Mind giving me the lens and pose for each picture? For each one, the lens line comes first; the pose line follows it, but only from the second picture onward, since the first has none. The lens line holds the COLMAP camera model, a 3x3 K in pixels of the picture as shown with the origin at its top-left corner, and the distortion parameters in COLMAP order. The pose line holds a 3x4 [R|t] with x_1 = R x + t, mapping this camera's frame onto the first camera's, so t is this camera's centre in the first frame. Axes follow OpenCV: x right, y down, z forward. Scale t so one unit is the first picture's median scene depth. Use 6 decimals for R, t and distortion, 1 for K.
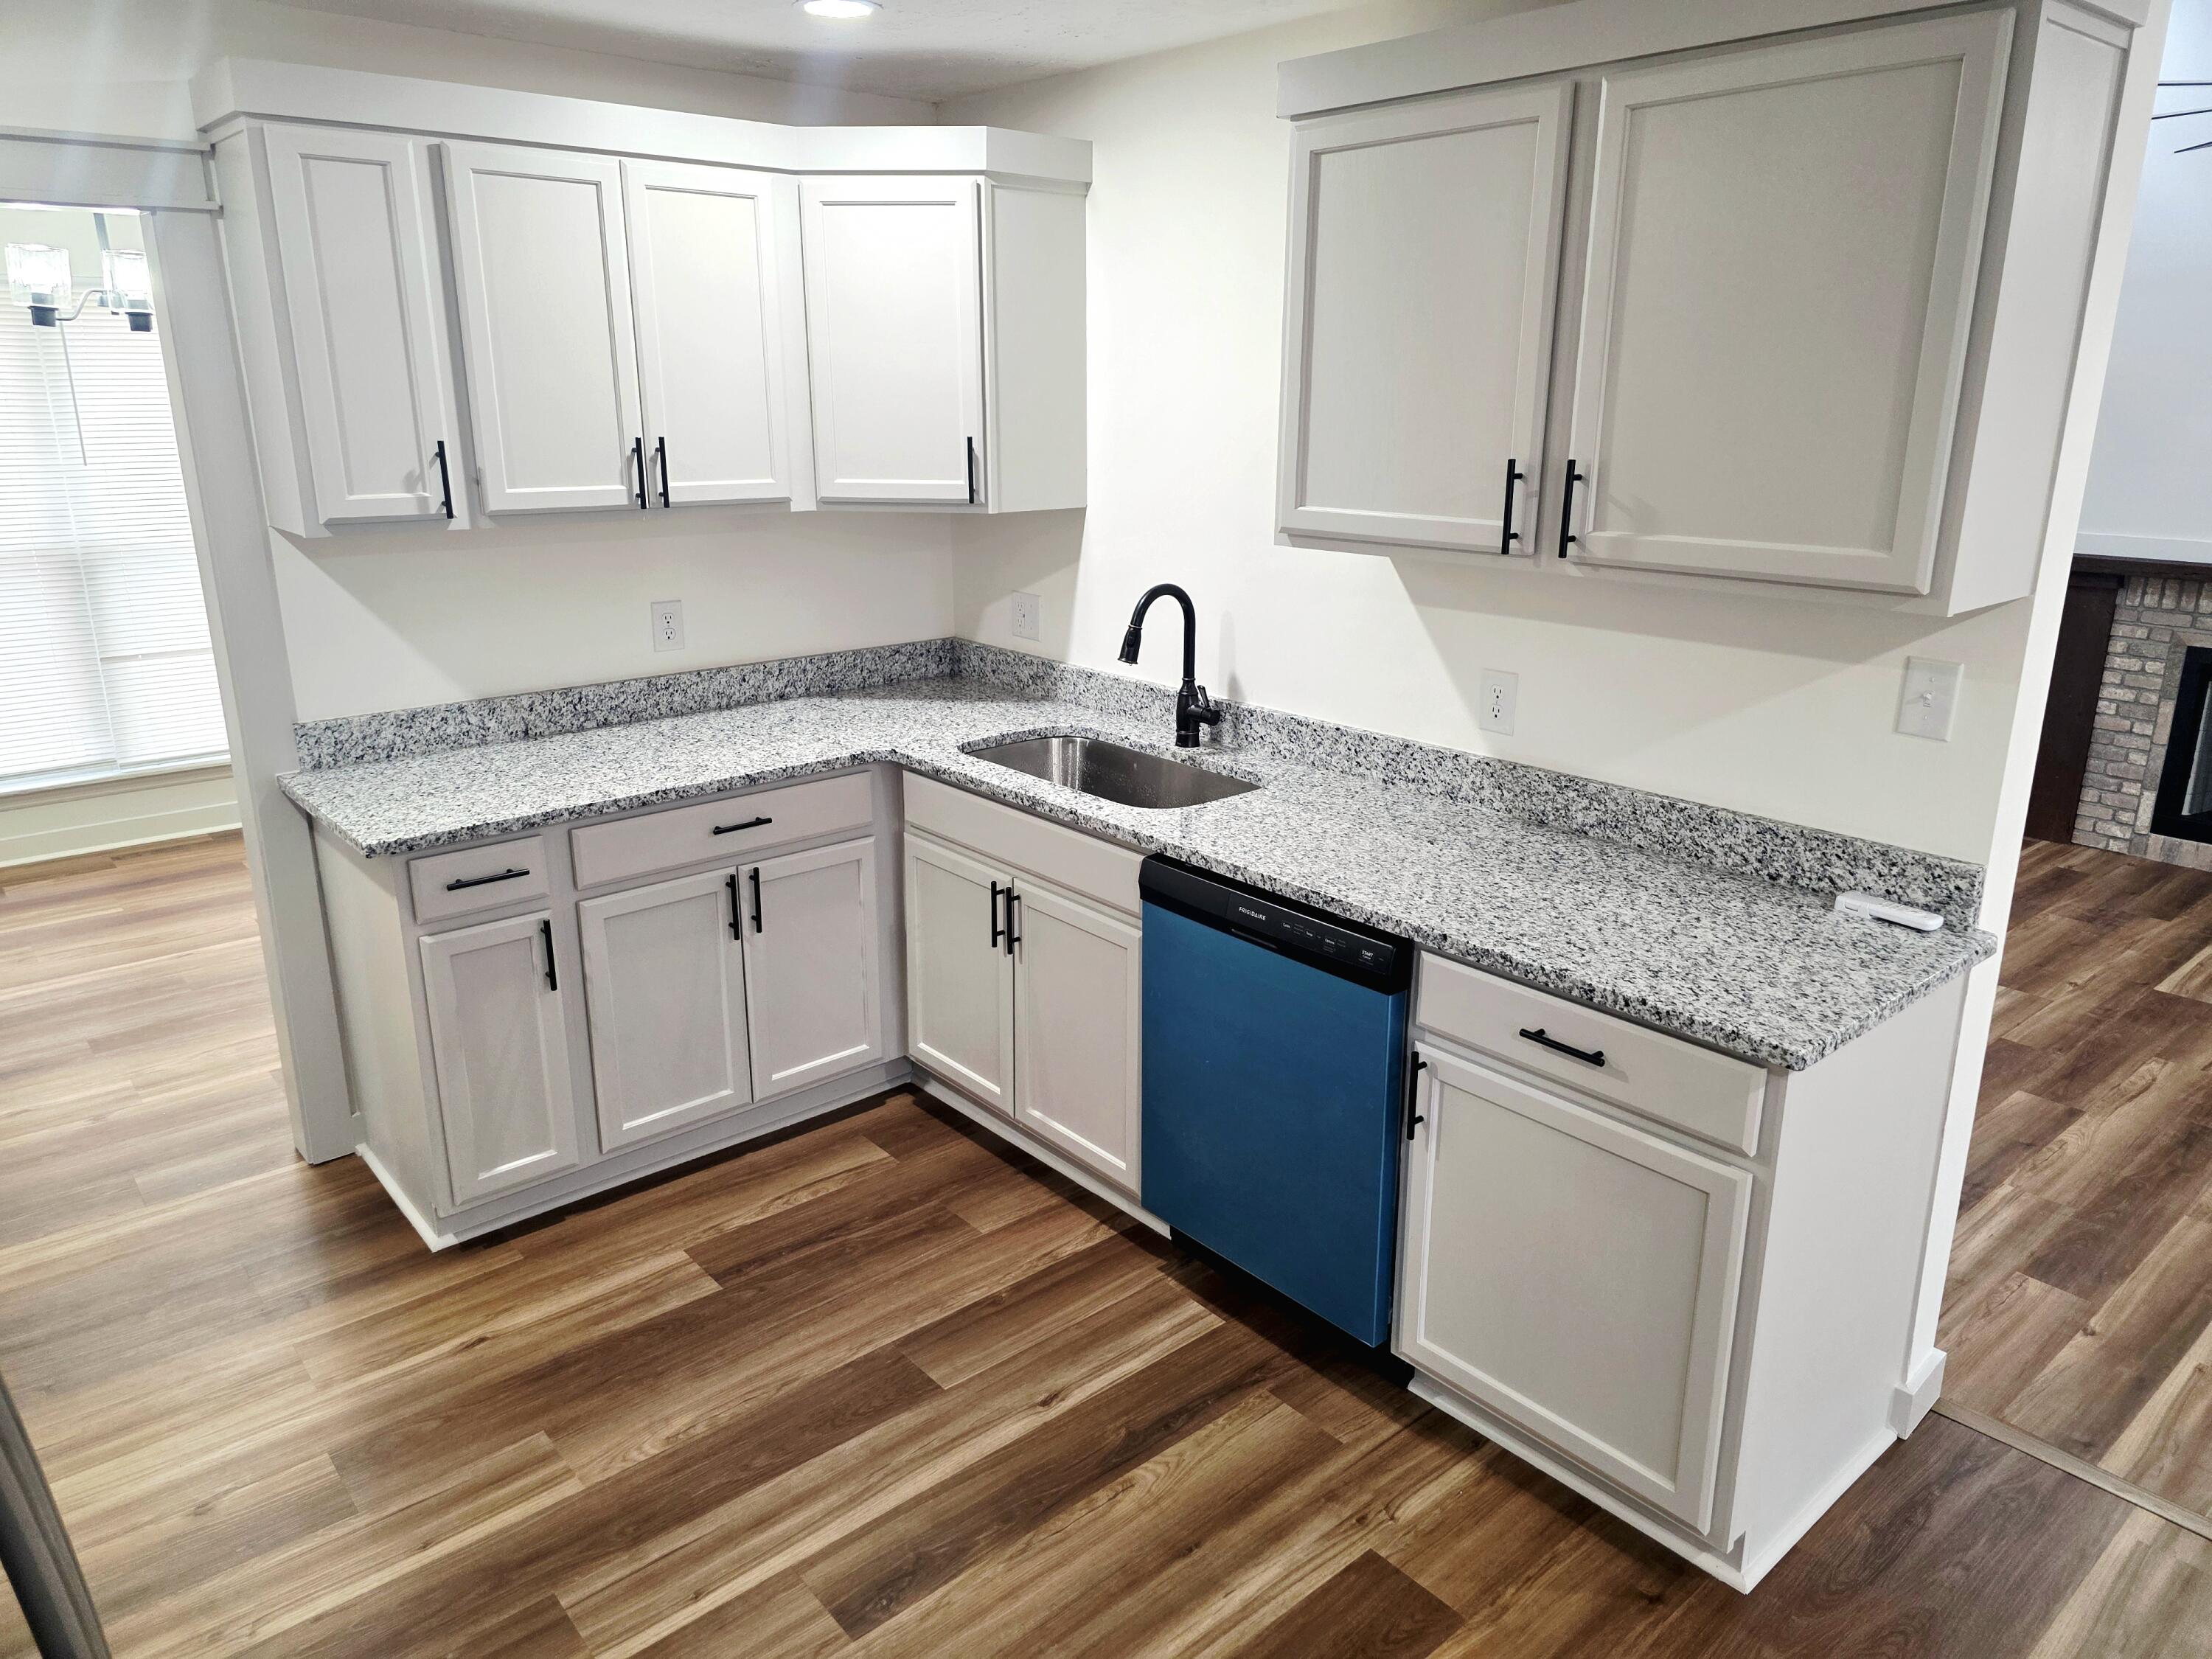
lens RADIAL K [[1485.5, 0, 1105.7], [0, 1485.5, 805.4], [0, 0, 1]] dist [0.079165, -0.077119]
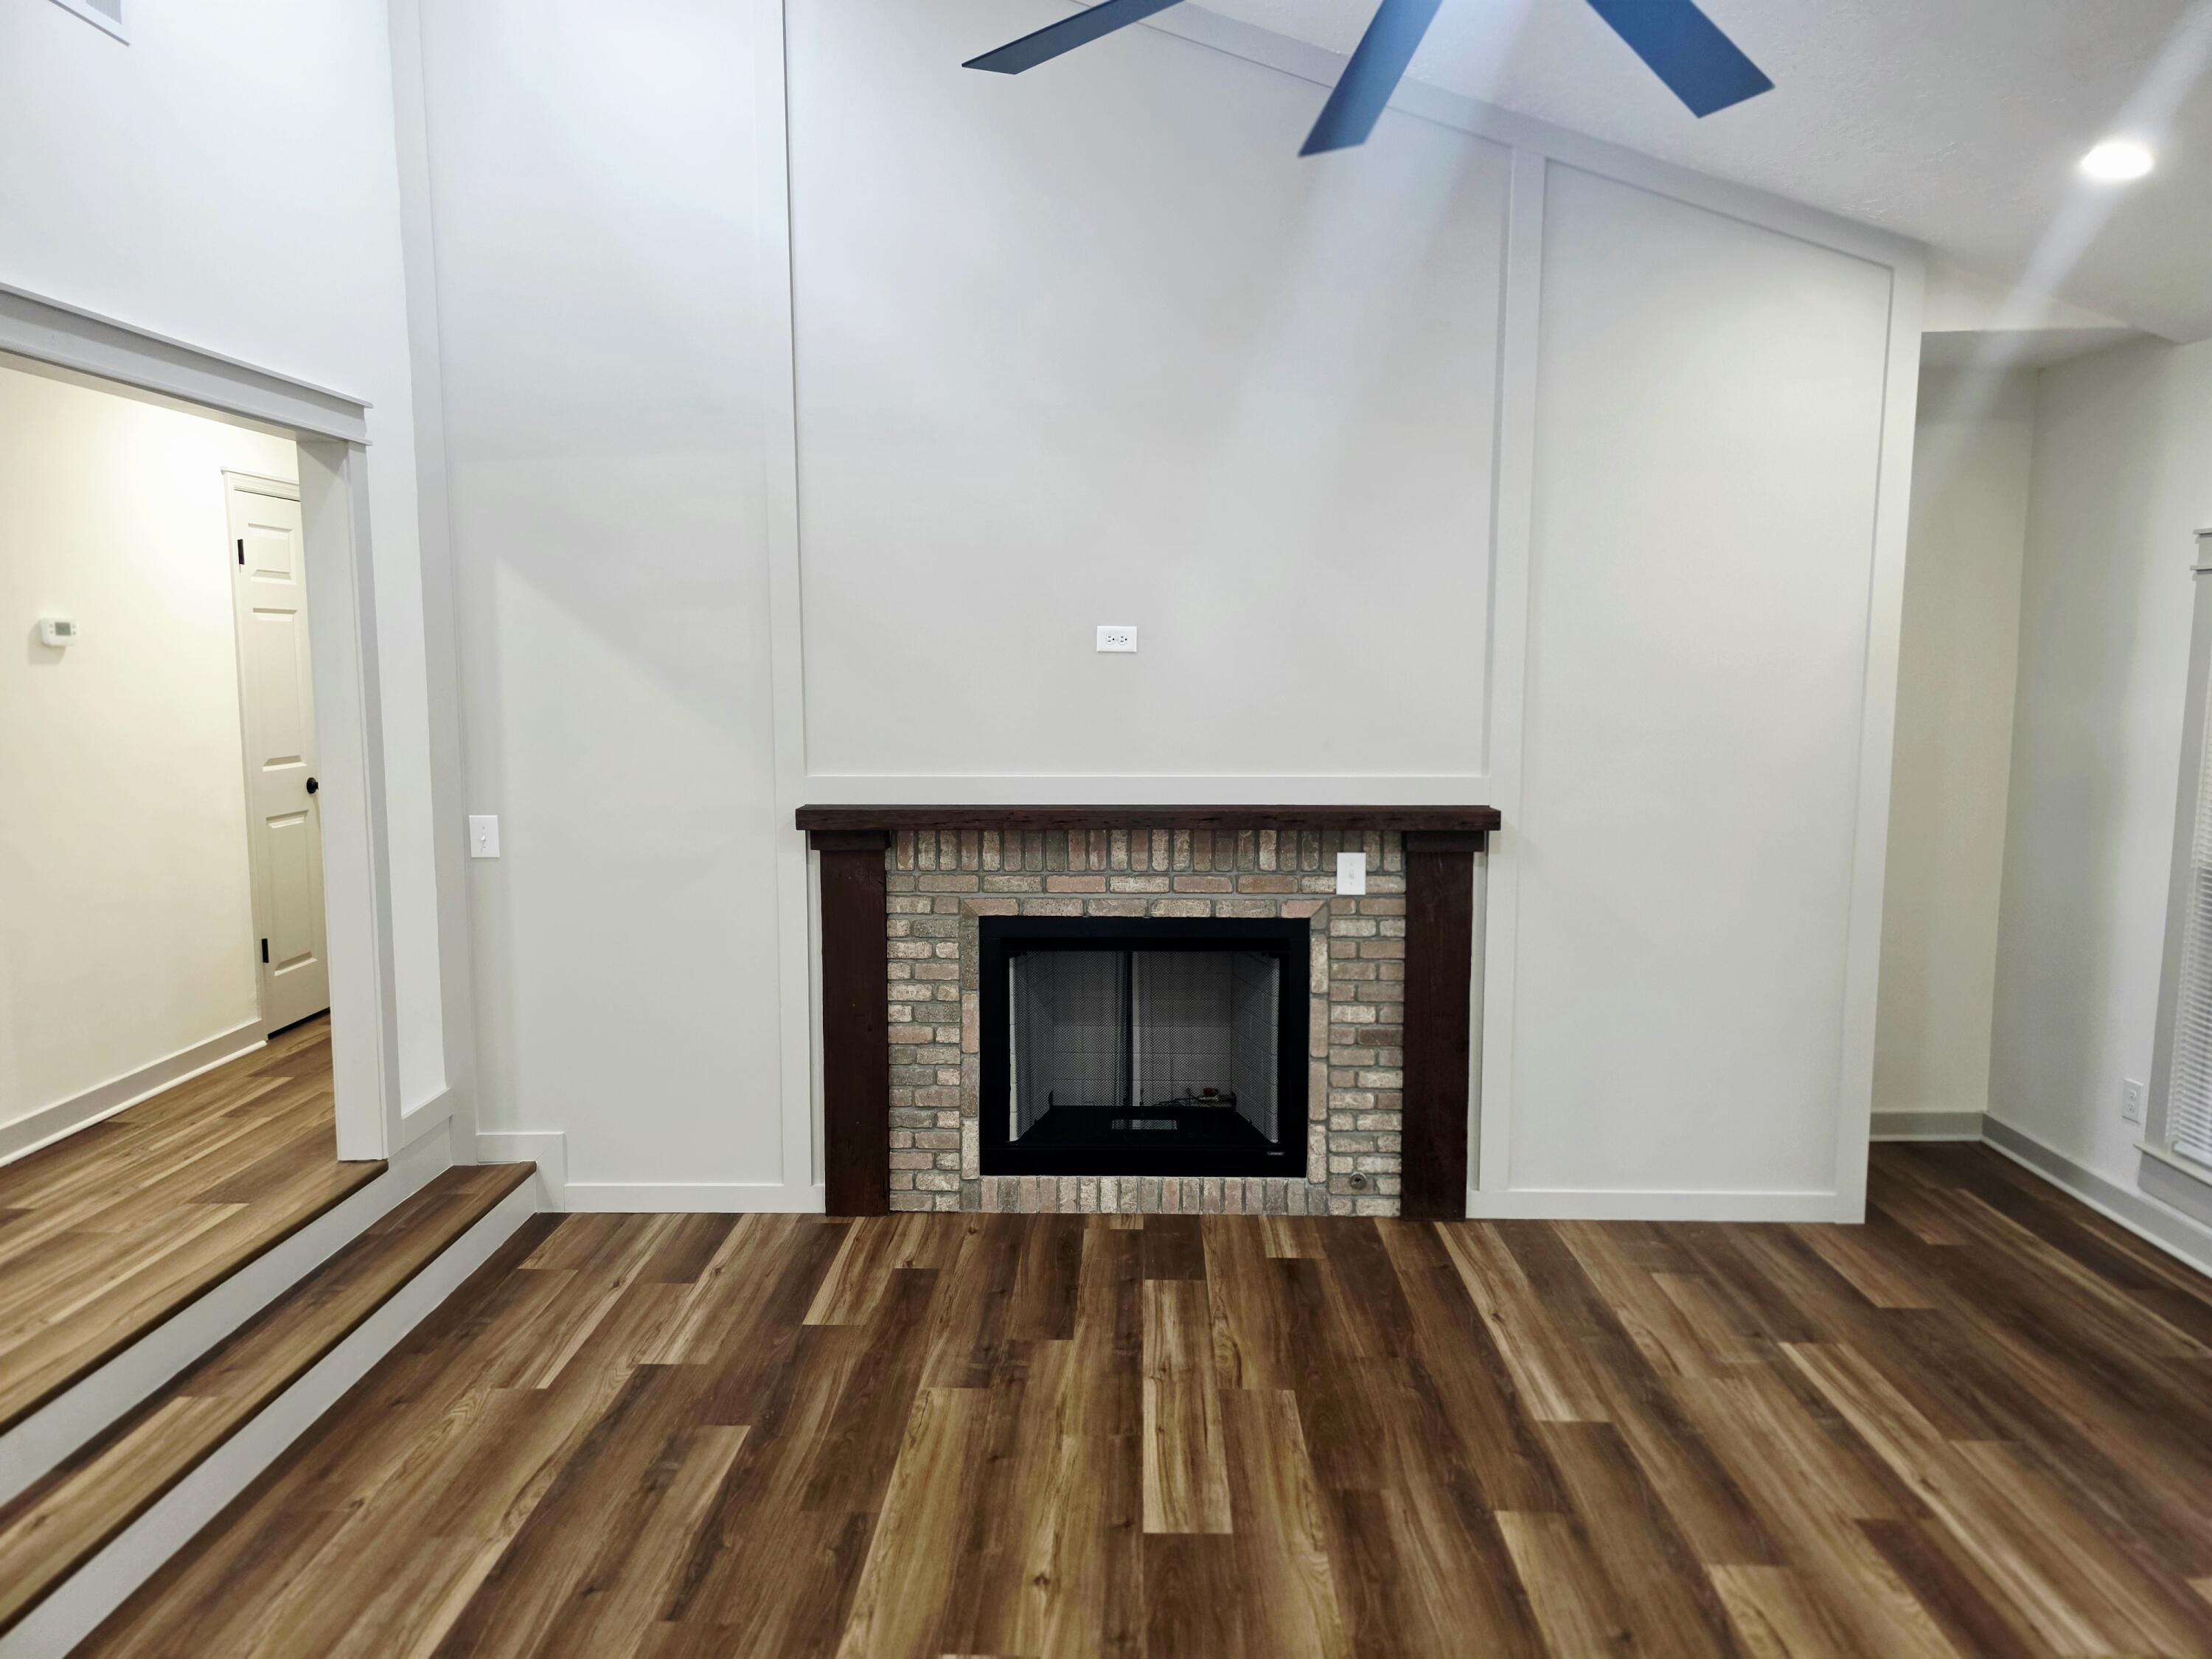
lens RADIAL K [[1485.5, 0, 1105.7], [0, 1485.5, 805.4], [0, 0, 1]] dist [0.079165, -0.077119]
pose [[0.667023, -0.078804, 0.740857, 0.219751], [0.203752, 0.975777, -0.079654, -0.085532], [-0.716634, 0.204083, 0.666922, 0.453218]]
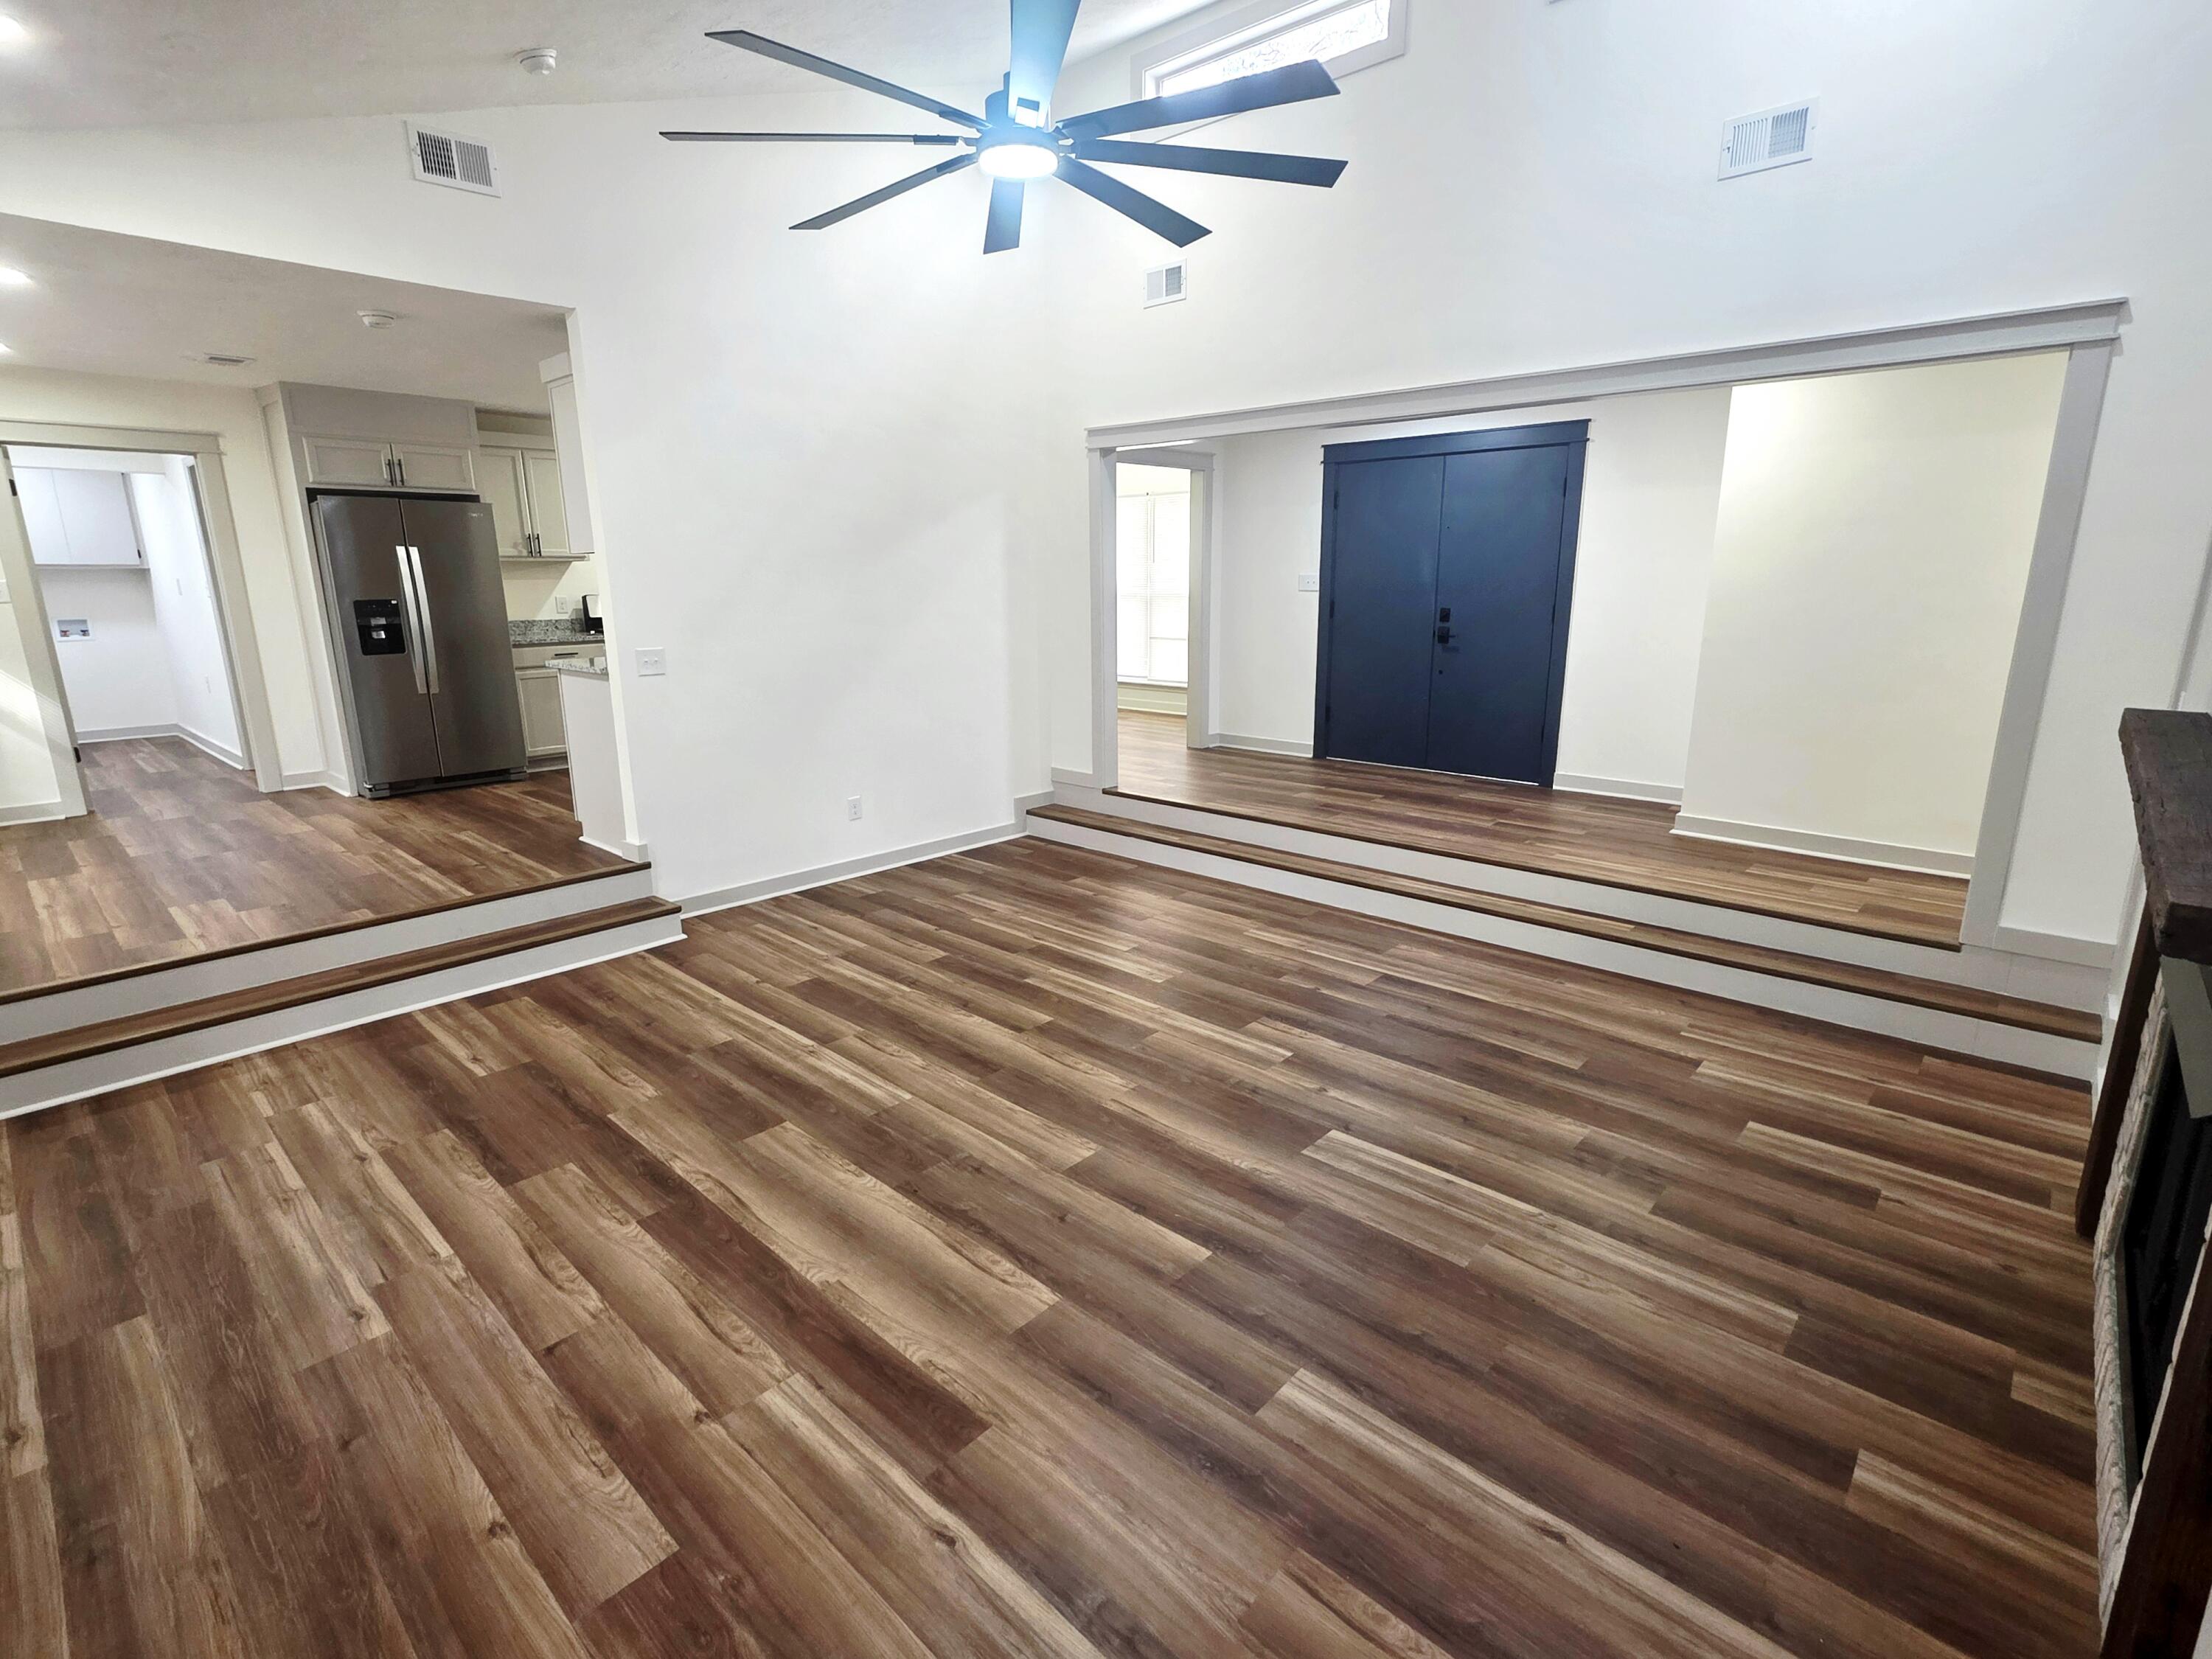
lens RADIAL K [[1032.9, 0, 1106.0], [0, 1032.9, 829.5], [0, 0, 1]] dist [0.000140, 0.000103]
pose [[0.122612, 0.236561, -0.963849, 0.961357], [-0.264211, 0.943910, 0.198057, -0.099087], [0.956639, 0.230375, 0.178237, 0.581619]]
